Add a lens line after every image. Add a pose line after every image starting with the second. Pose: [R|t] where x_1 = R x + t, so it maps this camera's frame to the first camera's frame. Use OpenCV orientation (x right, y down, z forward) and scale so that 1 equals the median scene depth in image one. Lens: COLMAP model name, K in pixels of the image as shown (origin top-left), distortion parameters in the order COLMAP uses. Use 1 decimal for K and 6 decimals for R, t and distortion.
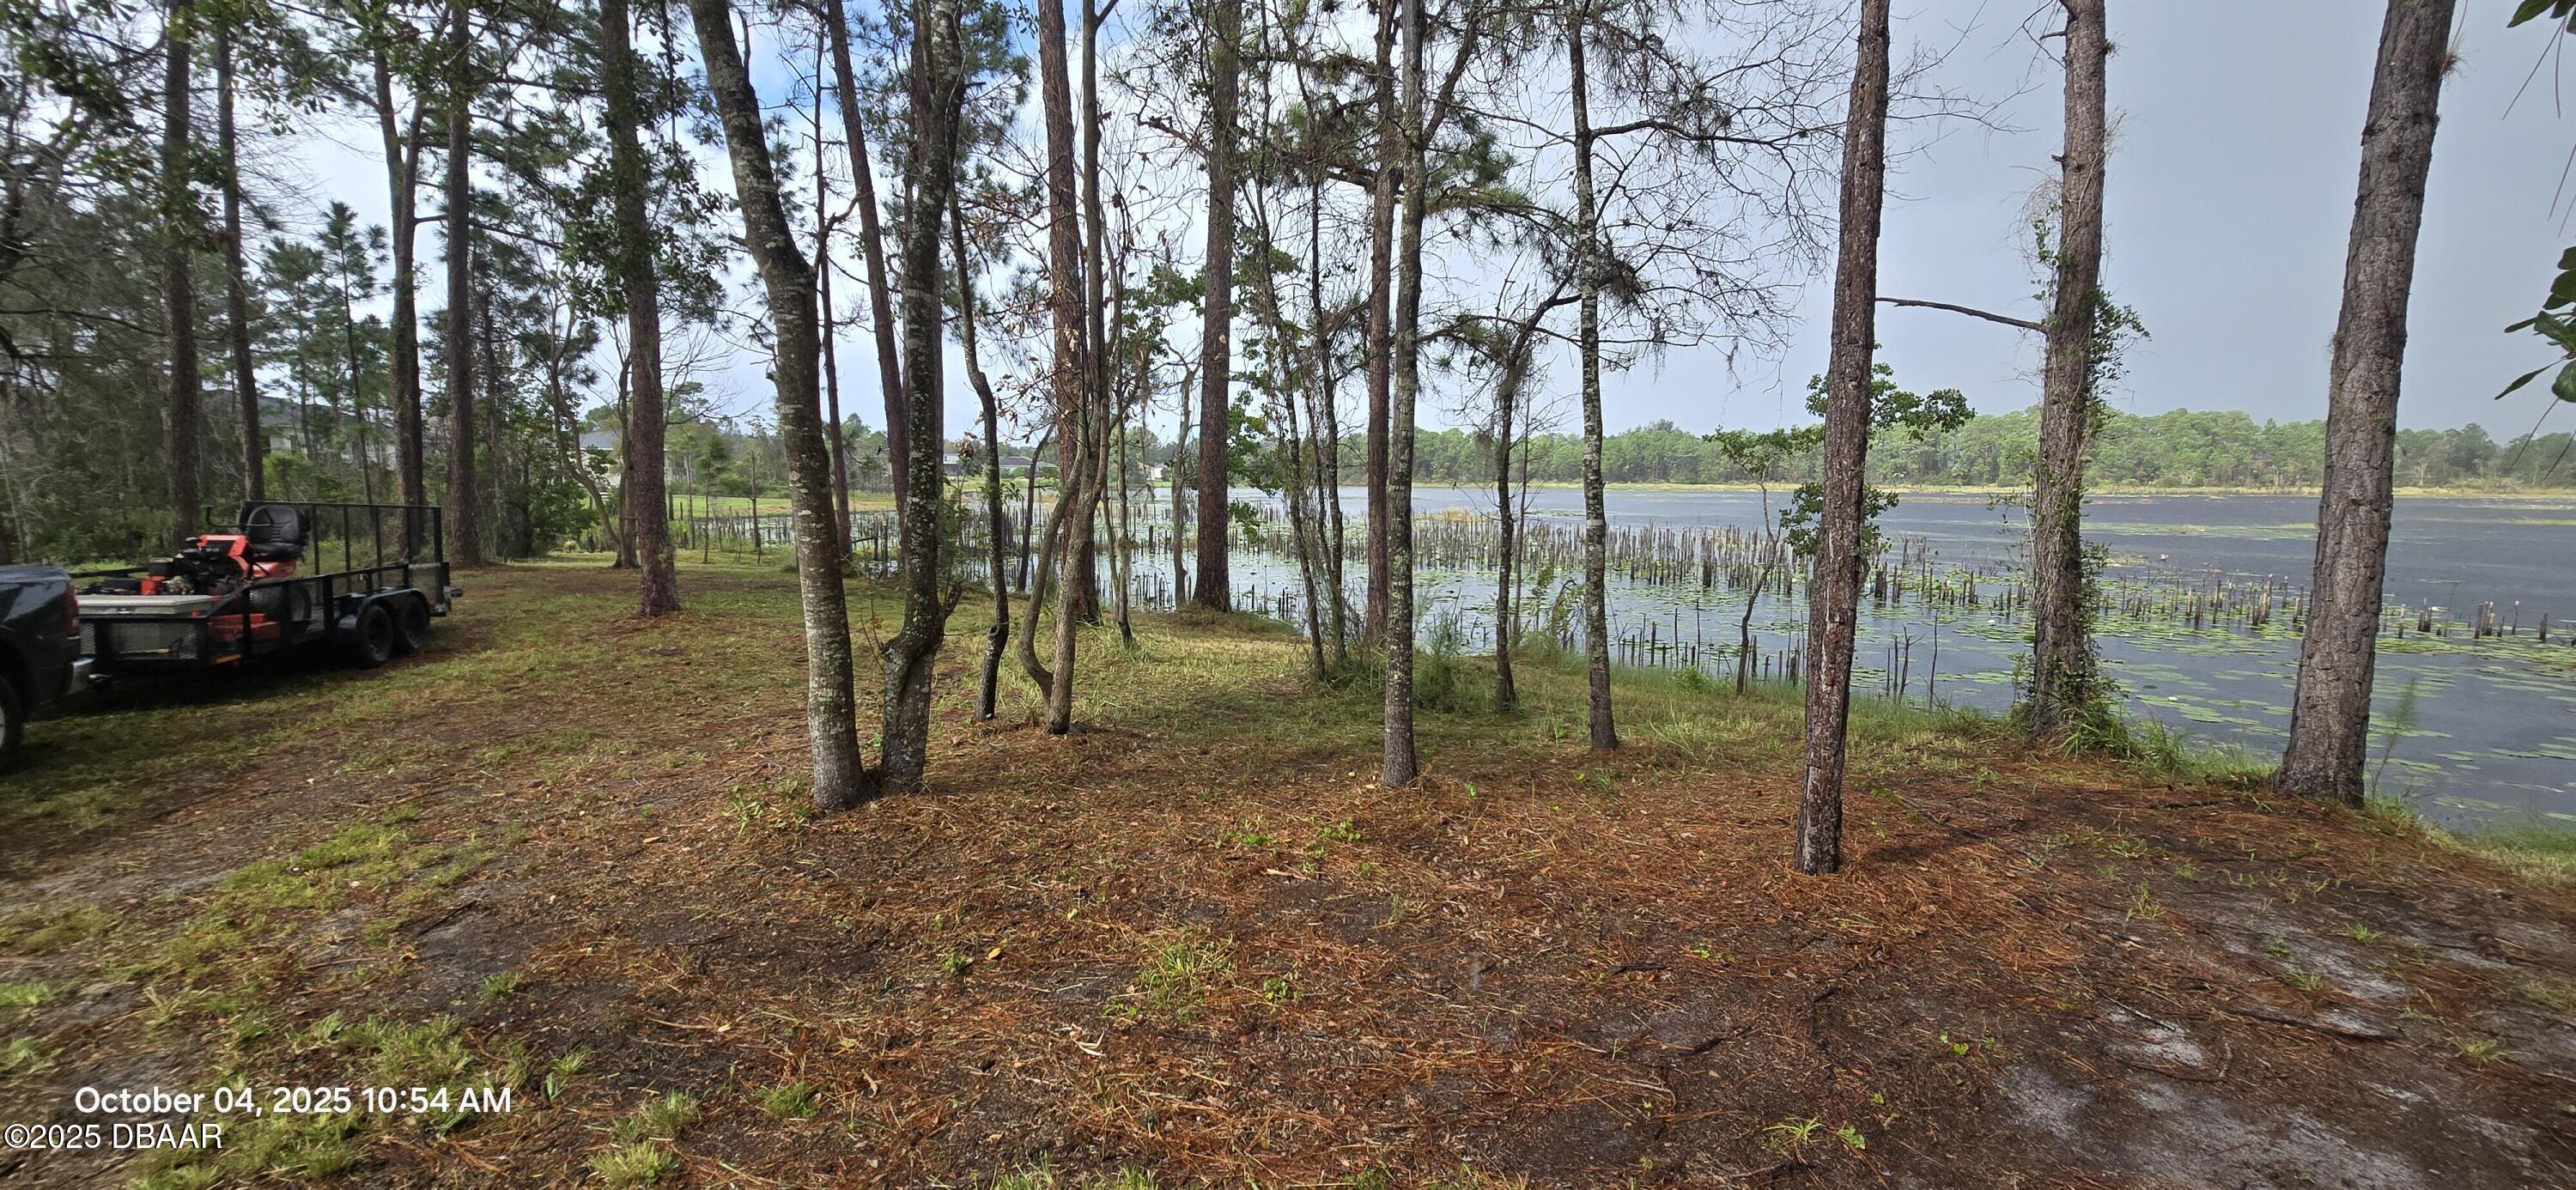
lens RADIAL K [[1028.2, 0, 1289.6], [0, 1028.2, 584.6], [0, 0, 1]] dist [-0.000538, 0.000006]
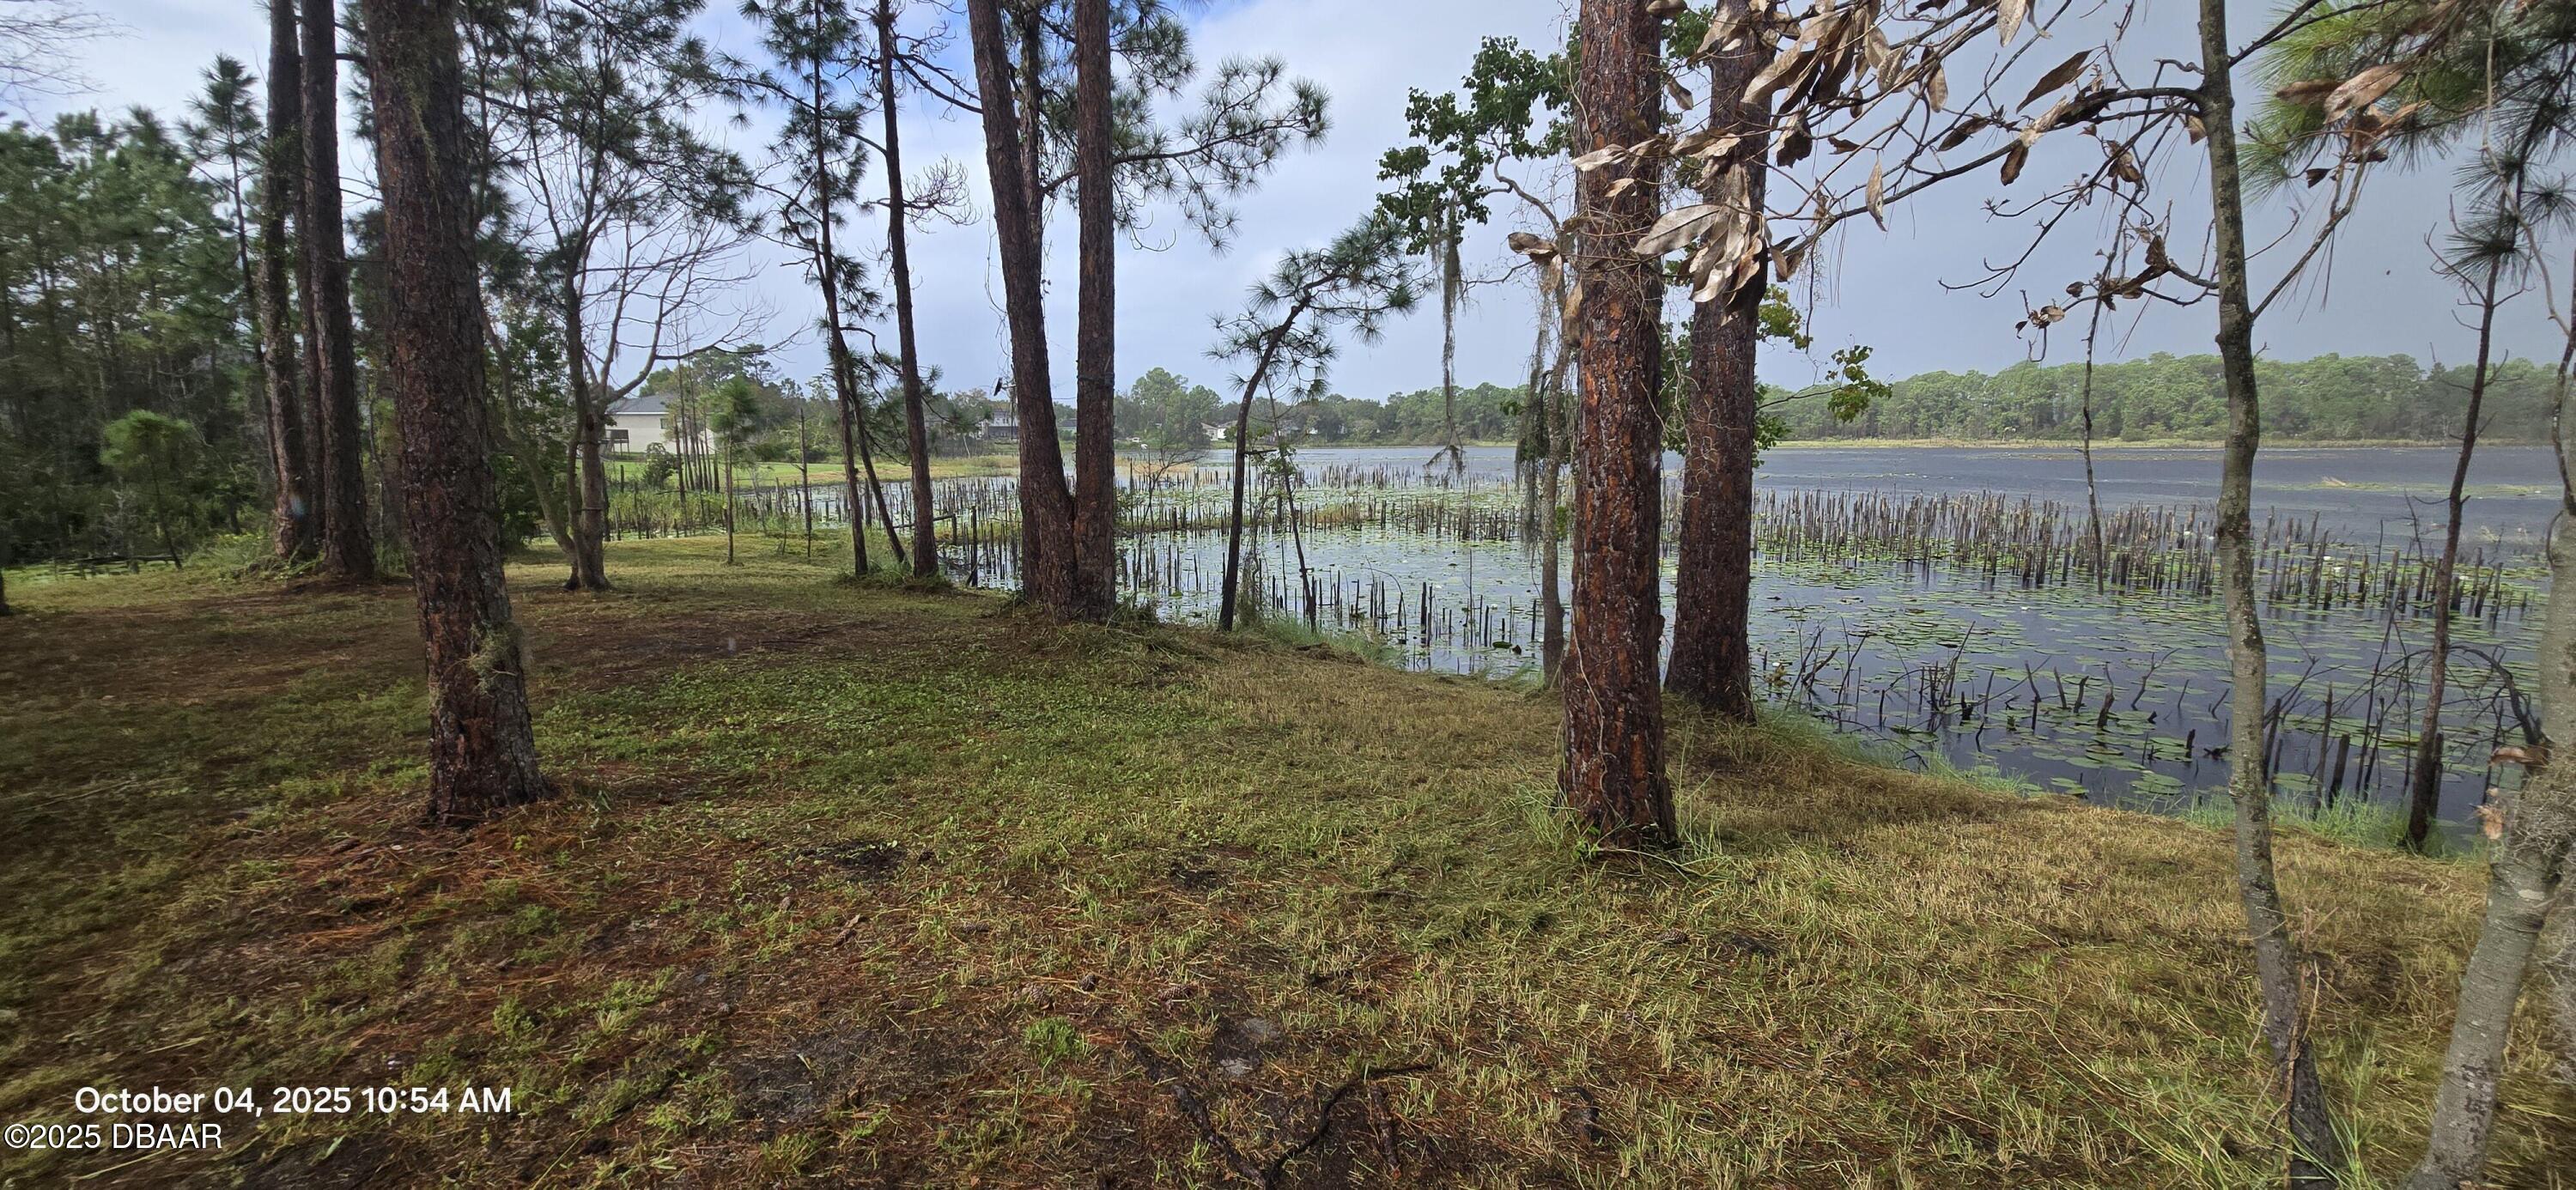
lens RADIAL K [[1028.2, 0, 1289.6], [0, 1028.2, 584.6], [0, 0, 1]] dist [-0.000538, 0.000006]
pose [[0.998578, -0.000557, -0.053314, -0.114422], [0.002602, 0.999262, 0.038313, -0.024511], [0.053253, -0.038397, 0.997843, 0.243737]]
